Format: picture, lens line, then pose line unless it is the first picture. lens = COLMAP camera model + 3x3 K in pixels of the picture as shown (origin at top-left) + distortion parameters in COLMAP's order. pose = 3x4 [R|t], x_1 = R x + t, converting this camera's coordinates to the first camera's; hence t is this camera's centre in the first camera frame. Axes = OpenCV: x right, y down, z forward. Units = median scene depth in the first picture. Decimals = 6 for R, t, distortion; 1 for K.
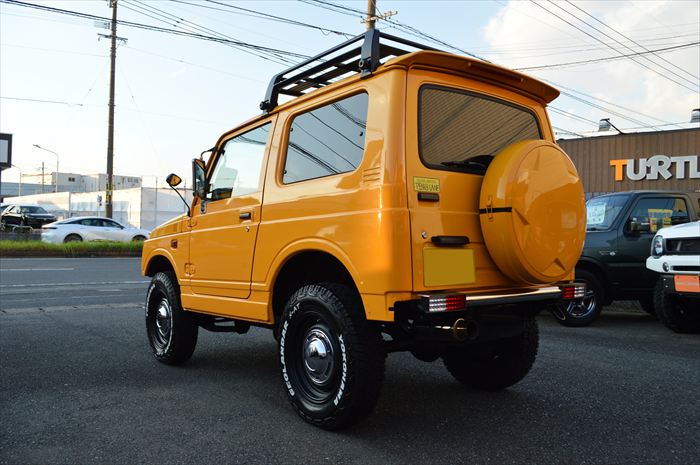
lens RADIAL K [[613.3, 0, 359.6], [0, 613.3, 232.6], [0, 0, 1]] dist [-0.104945, 0.009237]
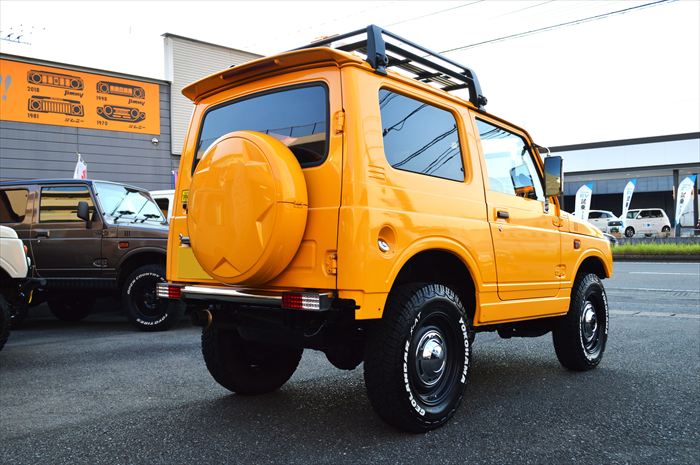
lens RADIAL K [[666.3, 0, 356.6], [0, 666.3, 231.7], [0, 0, 1]] dist [-0.055413, -0.006860]
pose [[0.171300, -0.026521, -0.984862, 1.375165], [0.023124, 0.999470, -0.022893, 0.030807], [0.984947, -0.018853, 0.171823, 1.028529]]
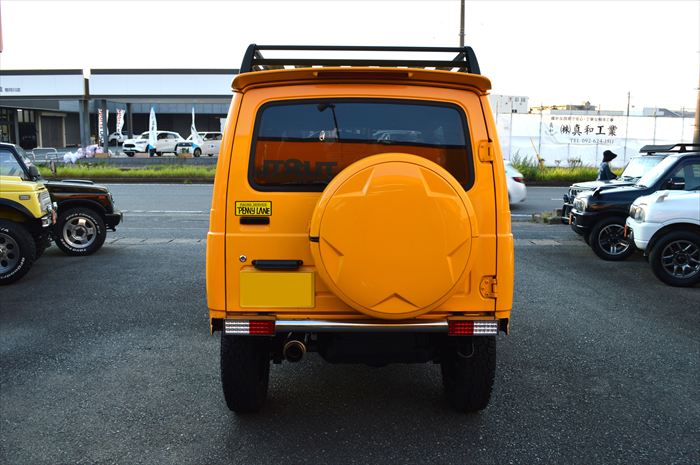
lens RADIAL K [[613.3, 0, 359.6], [0, 613.3, 232.6], [0, 0, 1]] dist [-0.104945, 0.009237]
pose [[0.791691, 0.081410, -0.605473, 0.813131], [0.005033, 0.990179, 0.139716, -0.168130], [0.610901, -0.113659, 0.783506, 0.287866]]
